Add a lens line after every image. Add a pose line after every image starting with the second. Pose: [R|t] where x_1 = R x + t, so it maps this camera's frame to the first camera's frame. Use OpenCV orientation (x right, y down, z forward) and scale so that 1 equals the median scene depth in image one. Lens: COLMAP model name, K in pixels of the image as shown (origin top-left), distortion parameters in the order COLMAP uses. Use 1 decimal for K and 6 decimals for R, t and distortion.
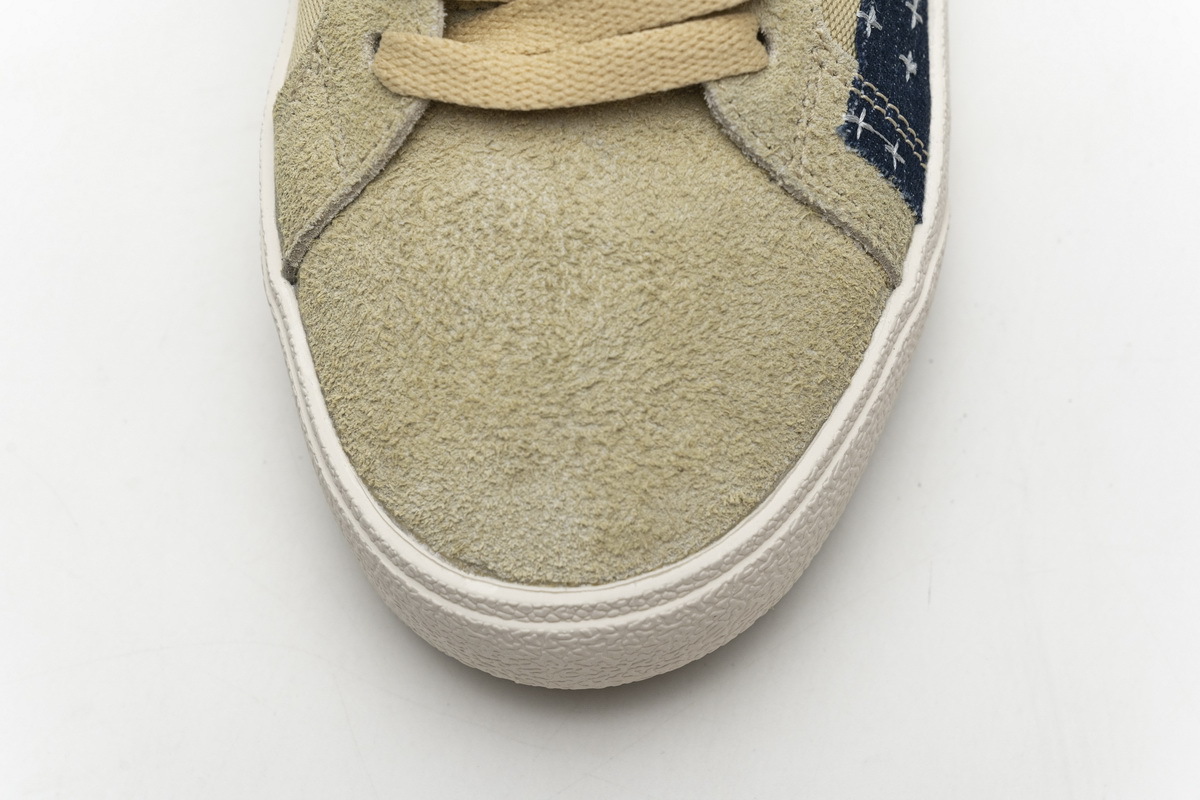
lens RADIAL K [[2445.0, 0, 600.0], [0, 2445.0, 400.0], [0, 0, 1]] dist [-0.028425, -0.227606]
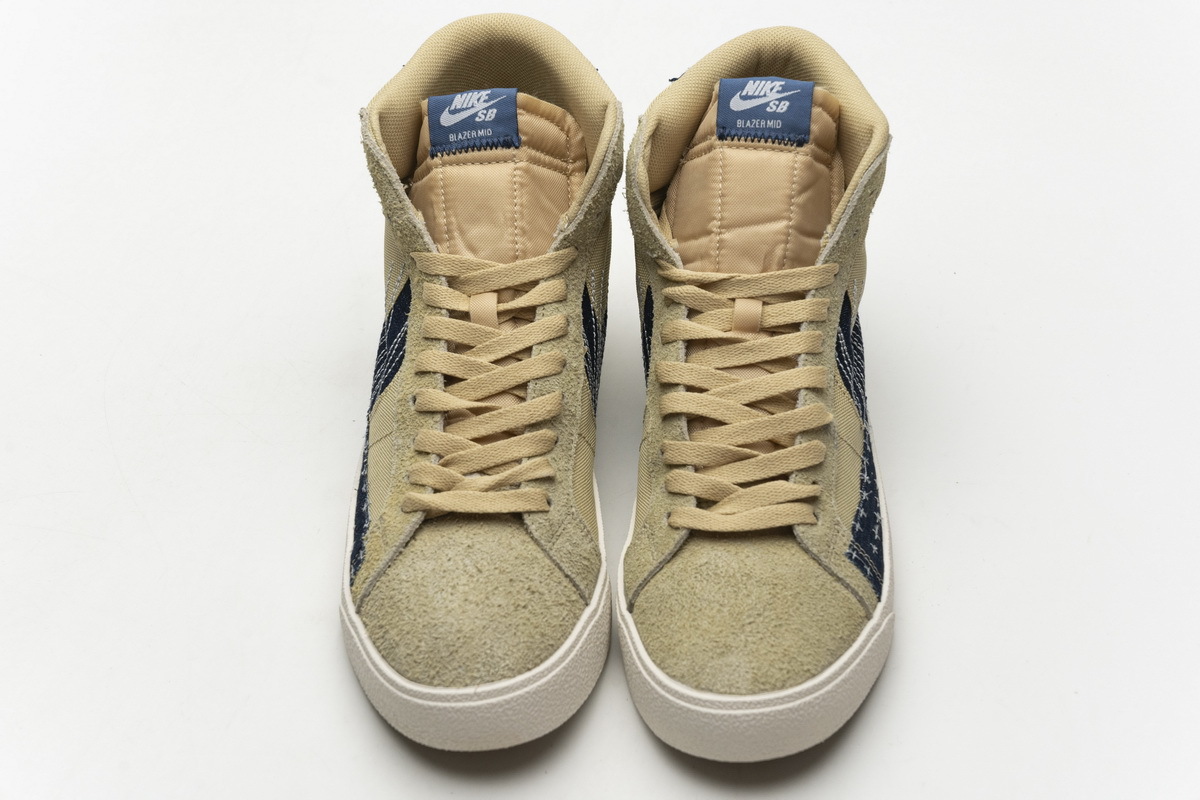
lens RADIAL K [[2445.0, 0, 600.0], [0, 2445.0, 400.0], [0, 0, 1]] dist [-0.028425, -0.227606]
pose [[0.998981, 0.017643, -0.041549, -0.059394], [-0.037707, 0.832171, -0.553235, 1.228941], [0.024815, 0.554238, 0.831988, -1.288970]]
